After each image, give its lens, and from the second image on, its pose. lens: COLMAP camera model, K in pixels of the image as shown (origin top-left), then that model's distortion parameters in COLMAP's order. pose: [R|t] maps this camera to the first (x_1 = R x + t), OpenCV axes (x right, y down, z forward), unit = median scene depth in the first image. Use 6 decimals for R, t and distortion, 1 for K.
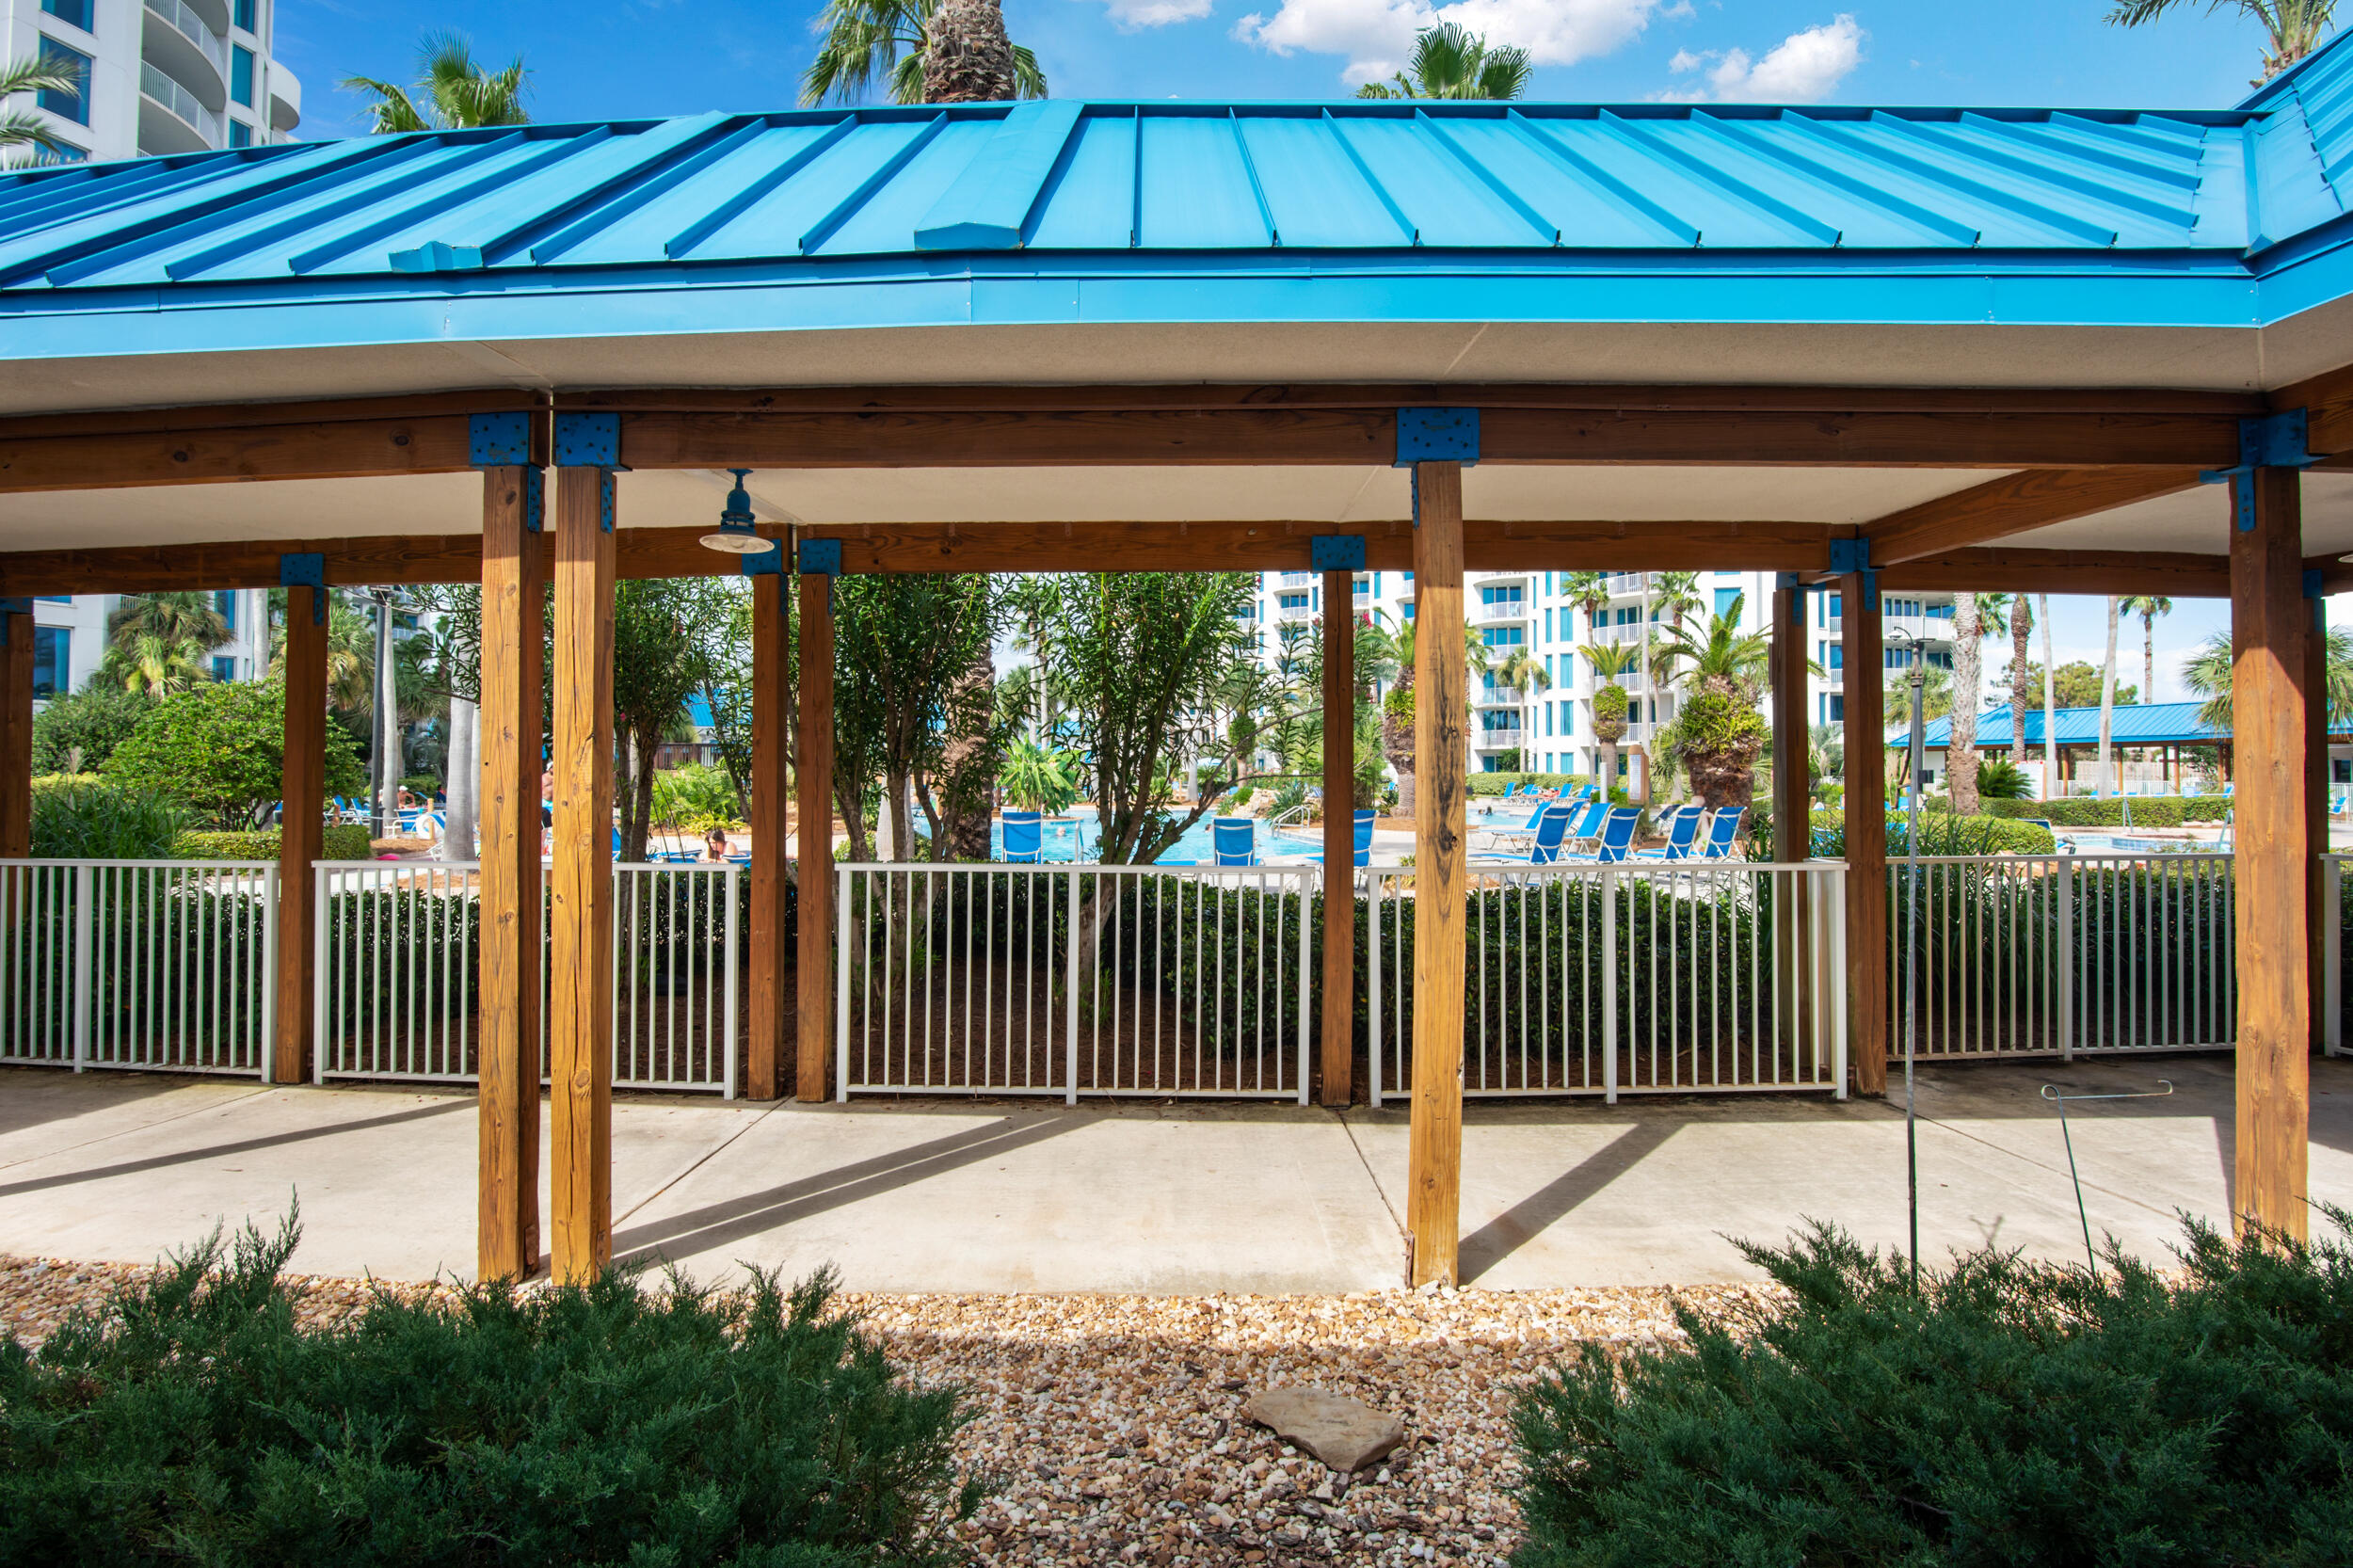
lens RADIAL K [[1220.9, 0, 1142.1], [0, 1220.9, 745.5], [0, 0, 1]] dist [-0.020362, -0.000317]
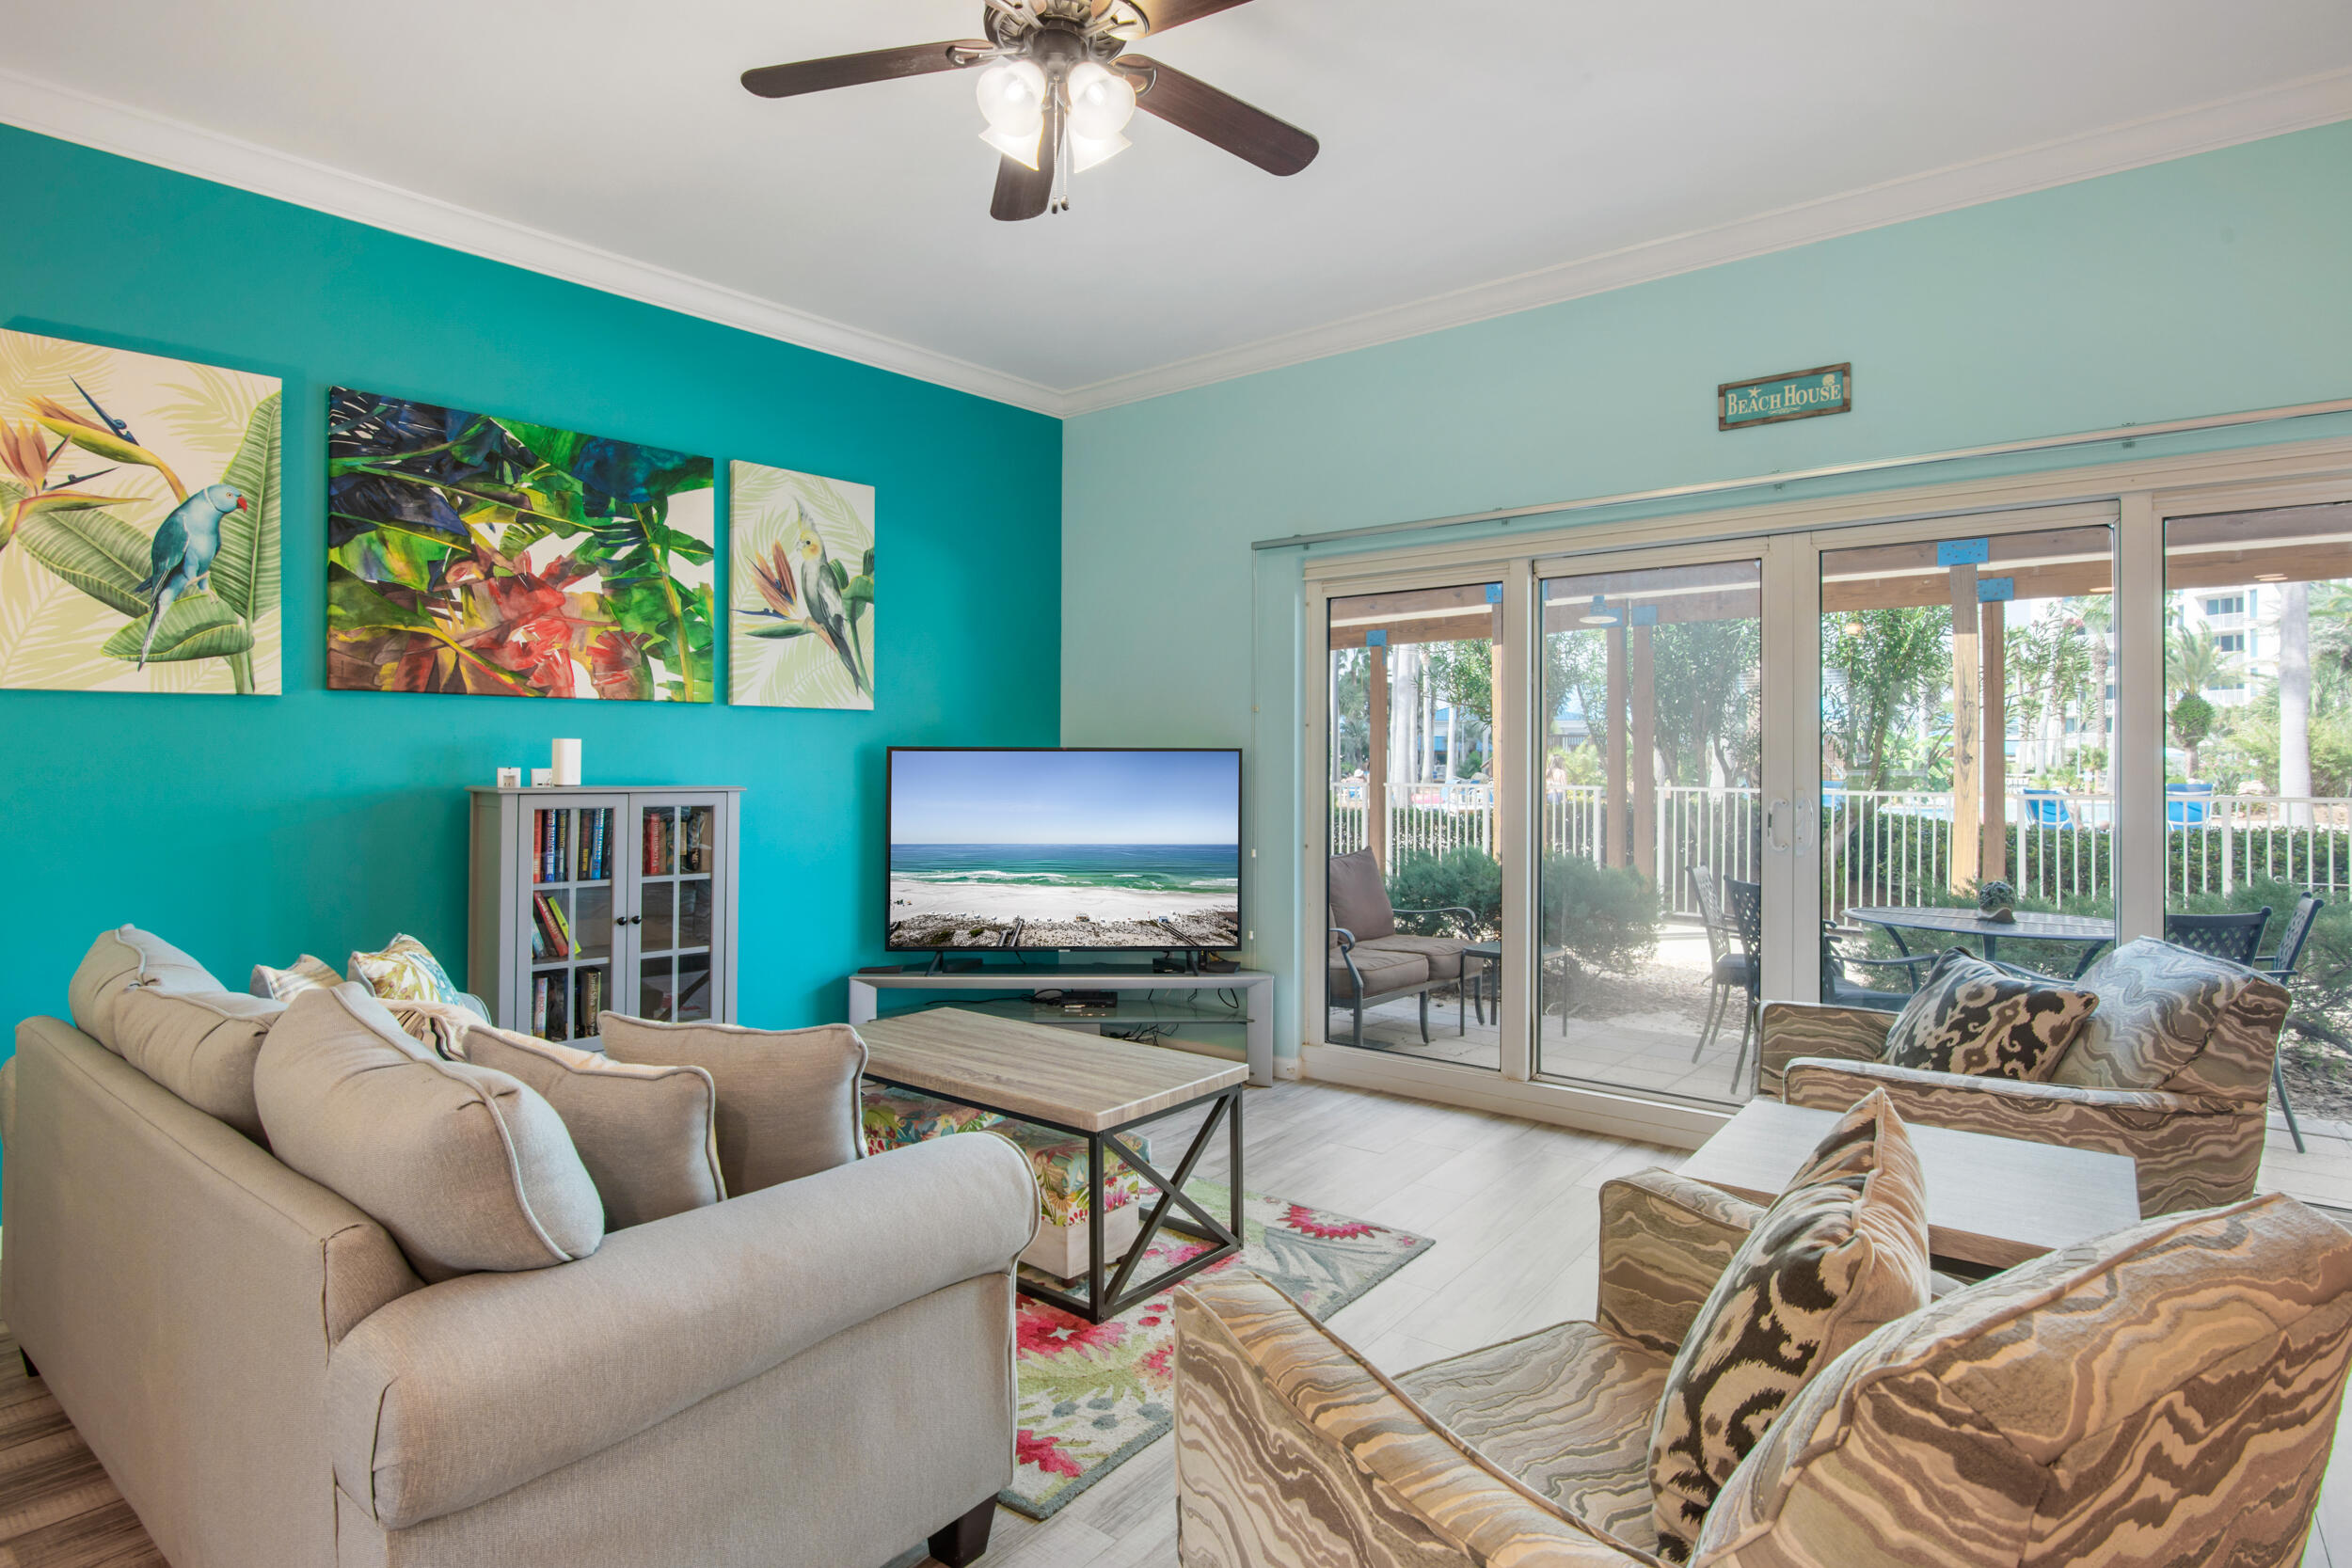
lens RADIAL K [[1197.7, 0, 1164.9], [0, 1197.7, 754.7], [0, 0, 1]] dist [-0.022330, -0.000668]
pose [[0.787379, -0.000169, -0.616469, 0.239028], [0.007521, 0.999928, 0.009333, 0.026830], [0.616423, -0.011985, 0.787324, -0.743808]]
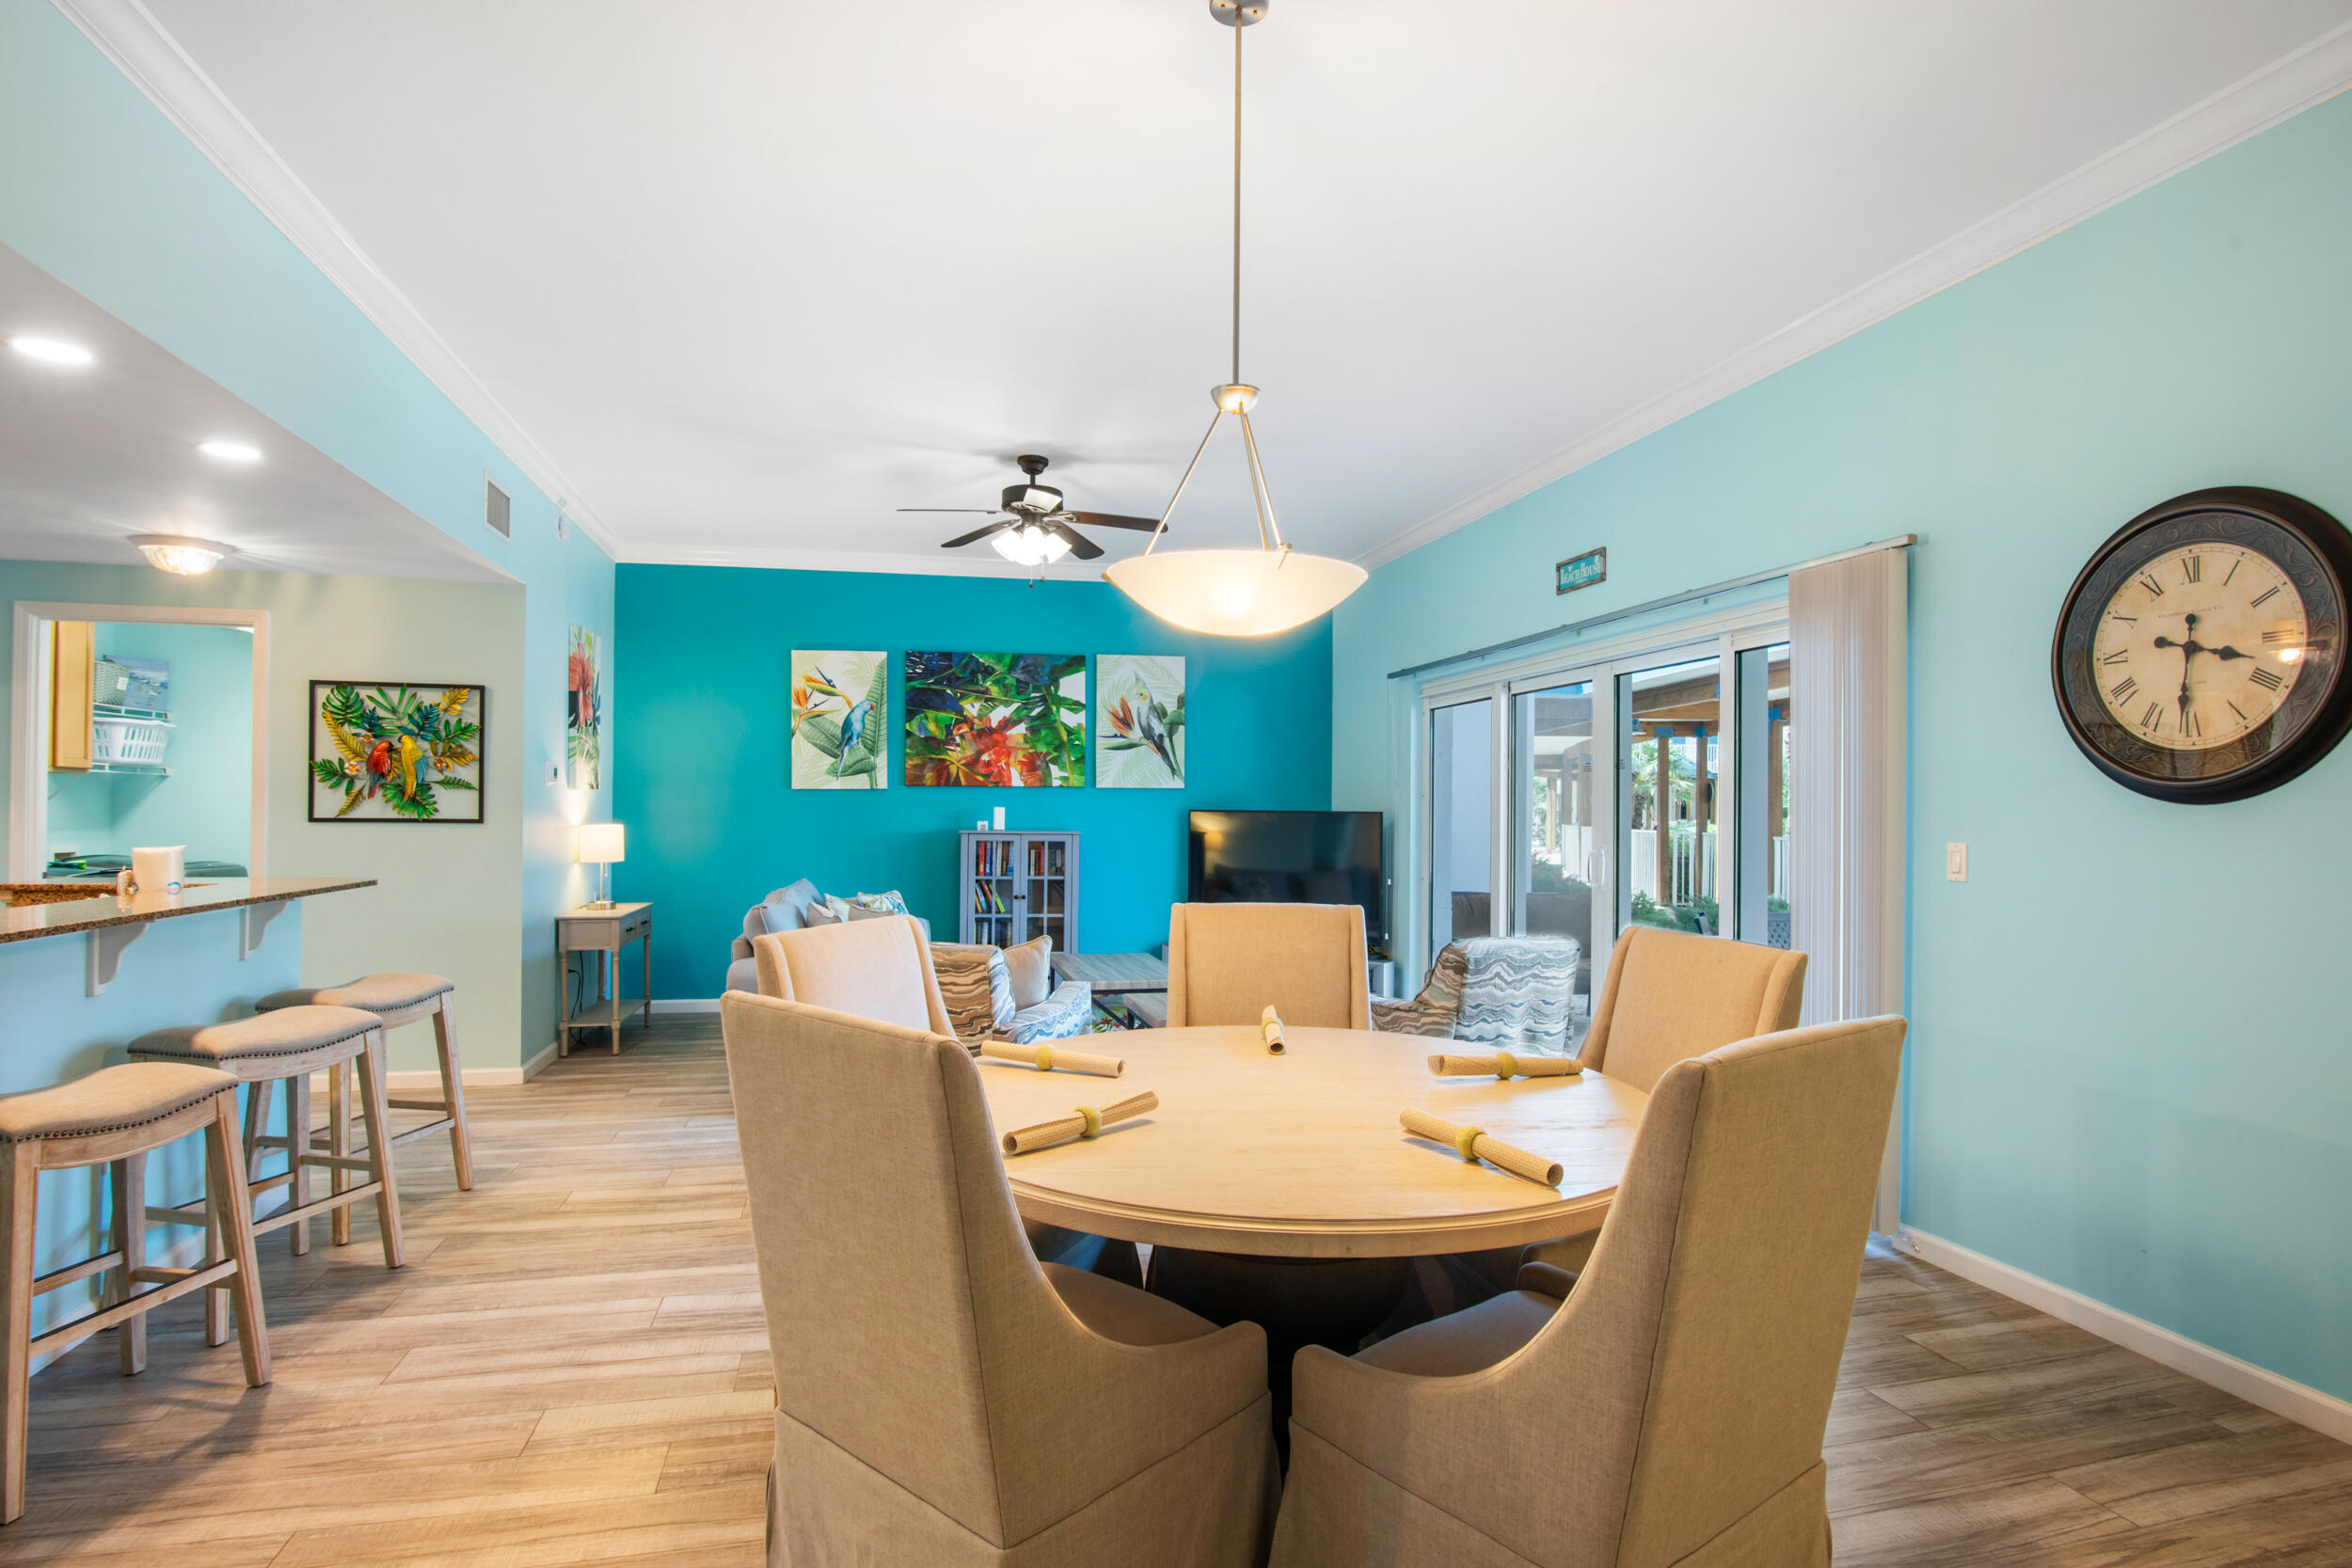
lens RADIAL K [[1181.1, 0, 1184.9], [0, 1181.1, 799.0], [0, 0, 1]] dist [-0.020791, 0.000080]
pose [[0.248913, -0.006508, -0.968504, 0.809701], [0.010567, 0.999936, -0.004003, 0.021175], [0.968468, -0.009238, 0.248966, -0.588825]]
